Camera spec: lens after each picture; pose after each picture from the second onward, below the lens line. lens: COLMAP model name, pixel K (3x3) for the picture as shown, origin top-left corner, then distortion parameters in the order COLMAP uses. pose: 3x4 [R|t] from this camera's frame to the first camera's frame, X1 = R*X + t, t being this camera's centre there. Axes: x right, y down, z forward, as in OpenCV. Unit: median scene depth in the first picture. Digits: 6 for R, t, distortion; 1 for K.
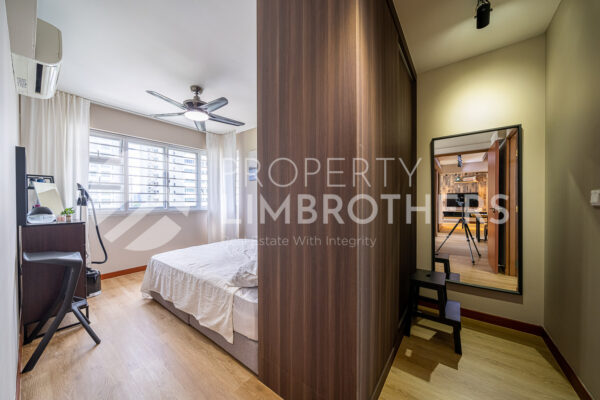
lens RADIAL K [[205.8, 0, 284.2], [0, 205.8, 199.7], [0, 0, 1]] dist [-0.000654, -0.000068]
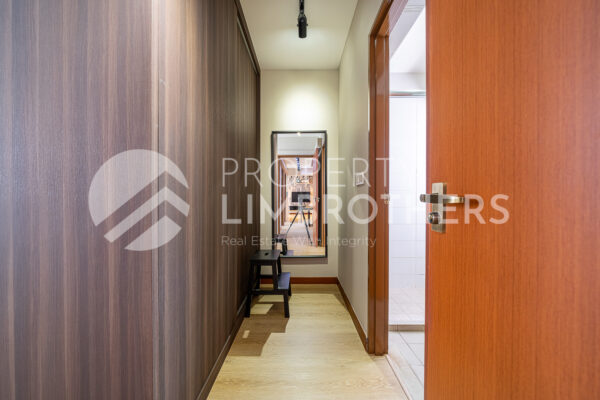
lens RADIAL K [[205.8, 0, 284.2], [0, 205.8, 199.7], [0, 0, 1]] dist [-0.000654, -0.000068]
pose [[0.809194, -0.010003, 0.587457, 0.155279], [0.005787, 0.999942, 0.009056, 0.081030], [-0.587514, -0.003929, 0.809205, 0.084923]]
